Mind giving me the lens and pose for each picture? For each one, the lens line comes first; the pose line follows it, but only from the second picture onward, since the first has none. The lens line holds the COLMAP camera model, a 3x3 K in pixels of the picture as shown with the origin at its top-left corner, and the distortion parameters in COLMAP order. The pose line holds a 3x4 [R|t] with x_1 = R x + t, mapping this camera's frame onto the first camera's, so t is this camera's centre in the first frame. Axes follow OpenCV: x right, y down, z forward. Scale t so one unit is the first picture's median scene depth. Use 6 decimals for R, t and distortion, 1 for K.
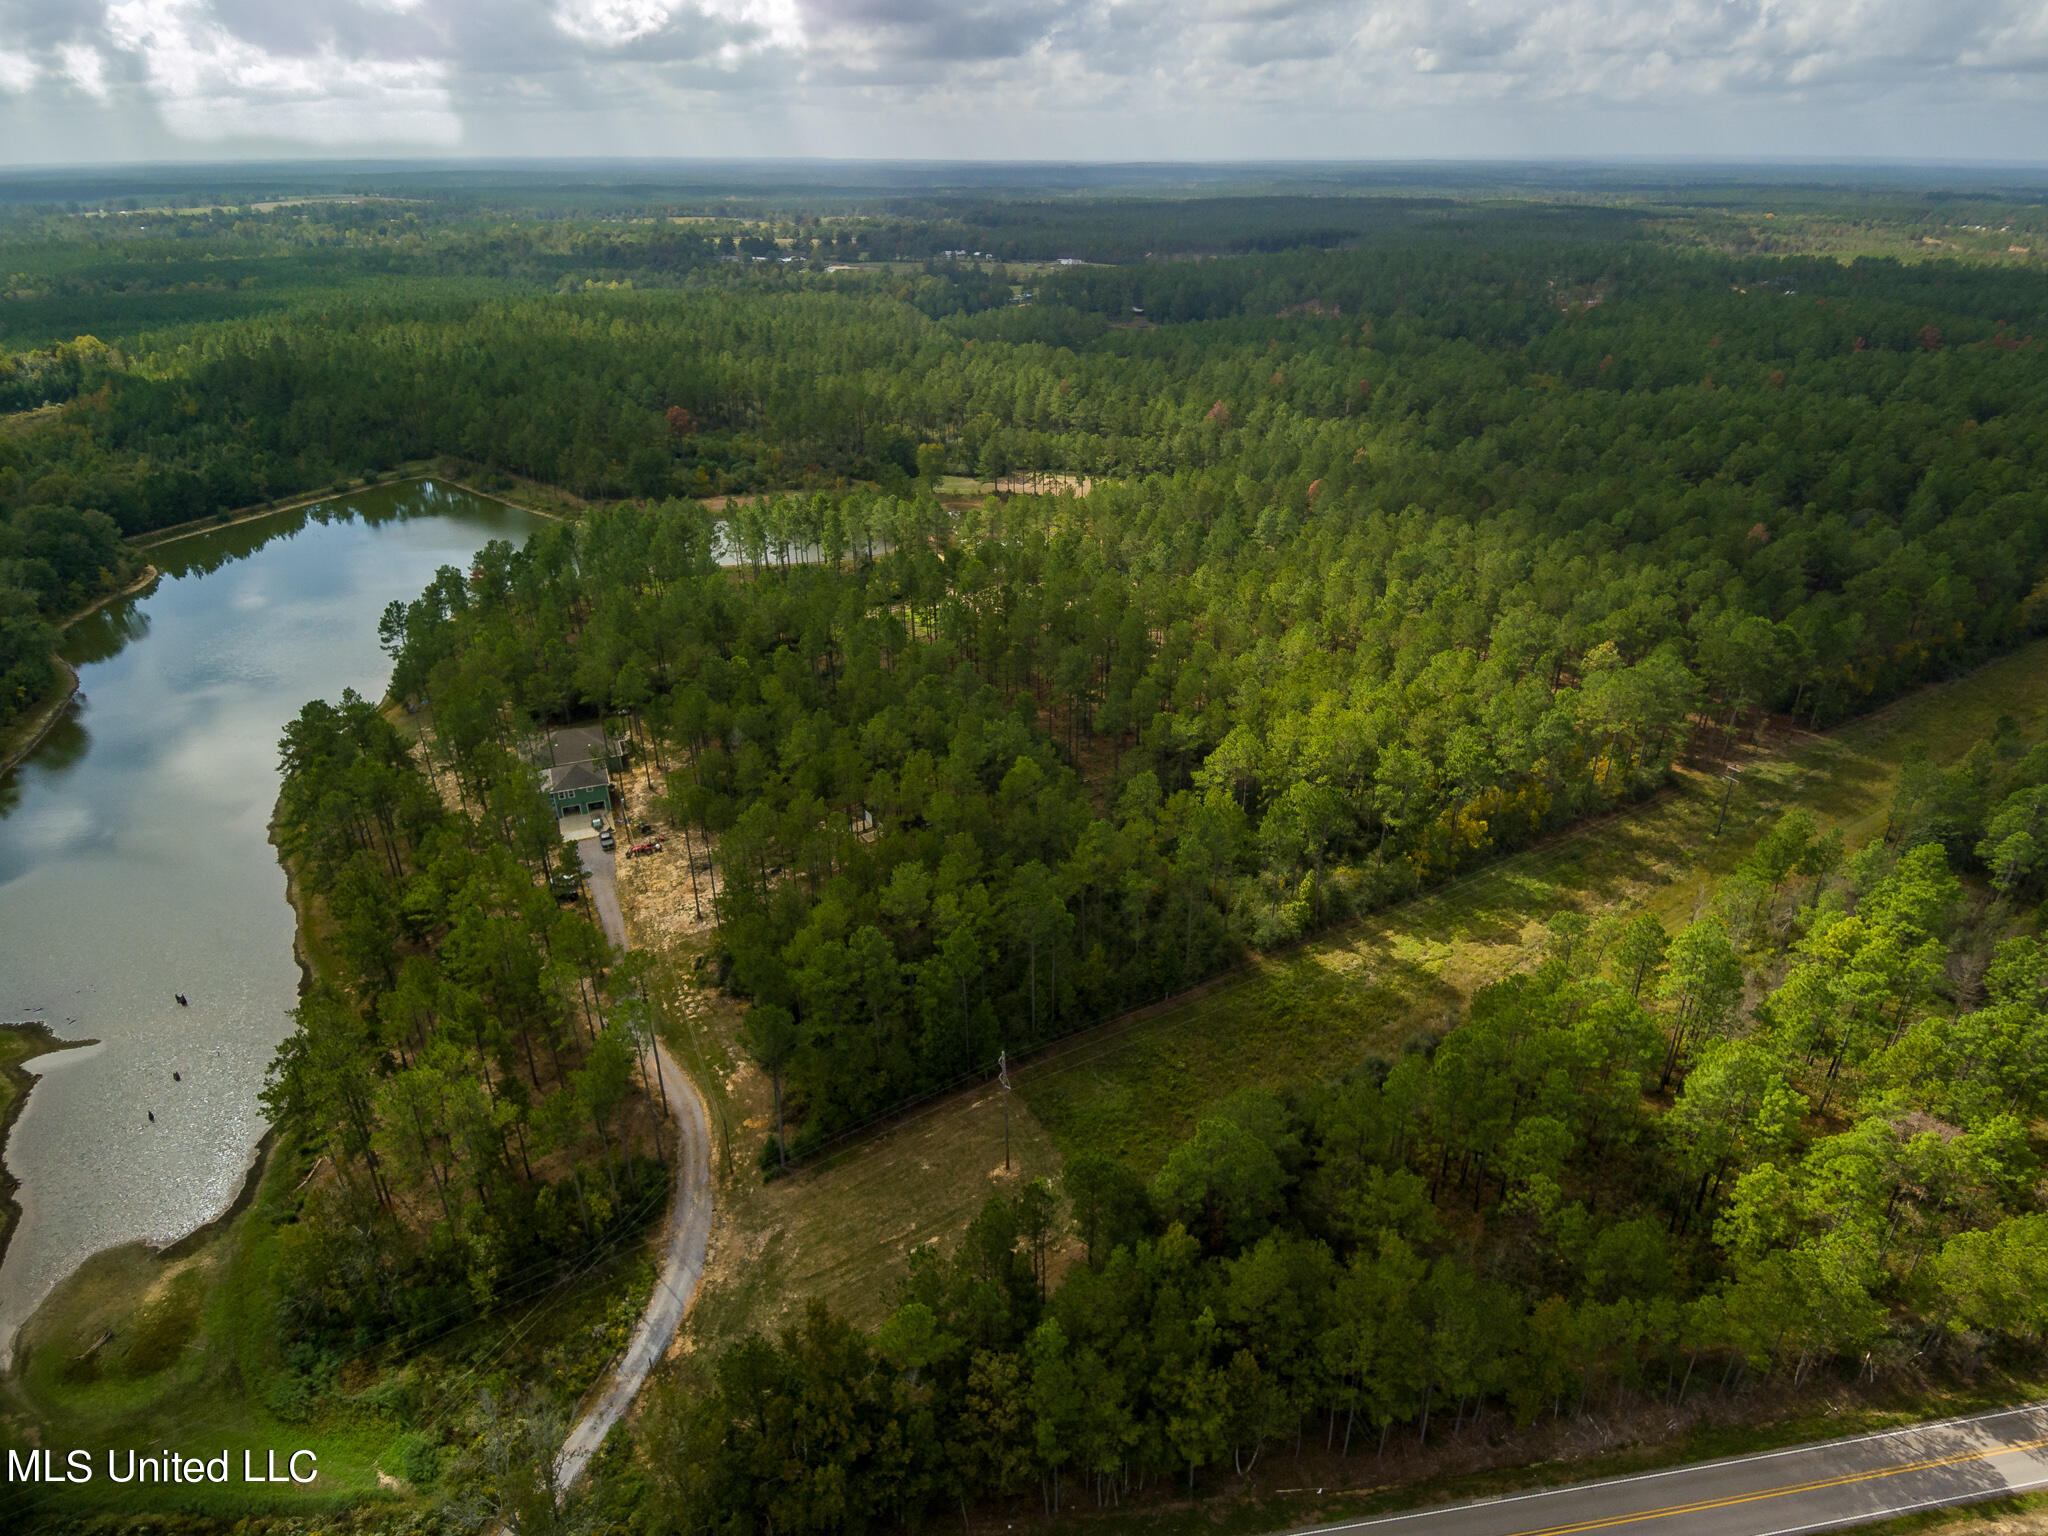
lens RADIAL K [[1378.0, 0, 1029.7], [0, 1378.0, 777.2], [0, 0, 1]] dist [0.075678, -0.093930]
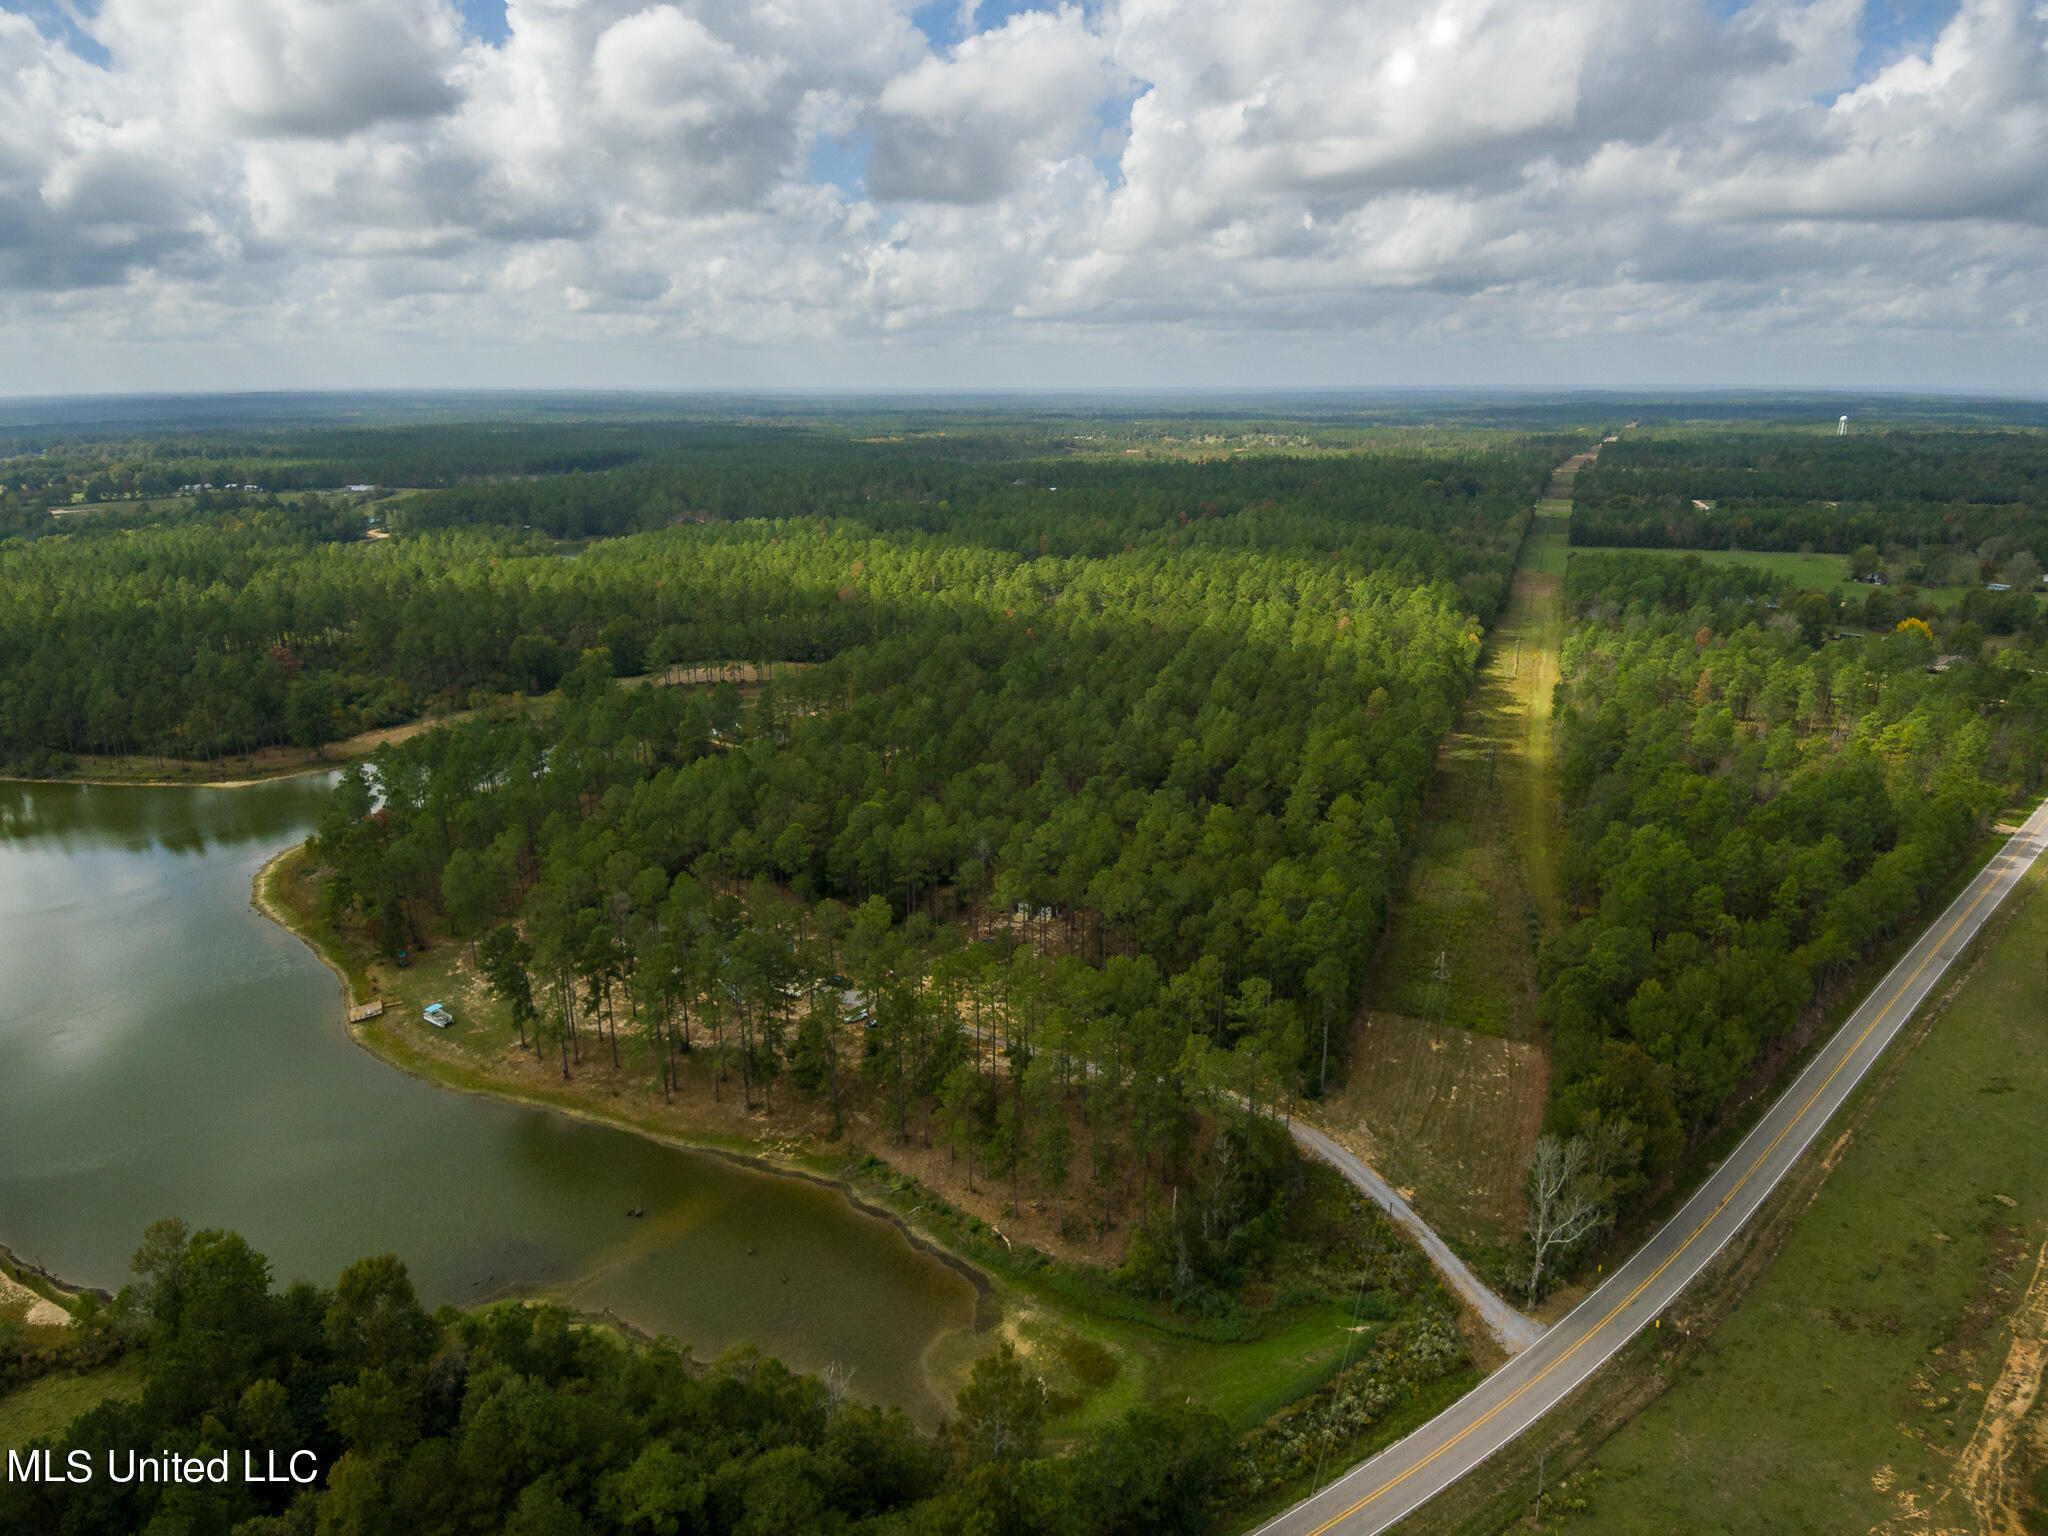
lens RADIAL K [[1378.0, 0, 1029.7], [0, 1378.0, 777.2], [0, 0, 1]] dist [0.075678, -0.093930]
pose [[0.794222, -0.170963, 0.583080, -0.157037], [0.251794, 0.965934, -0.059754, -0.001662], [-0.553001, 0.194274, 0.810214, -0.002691]]
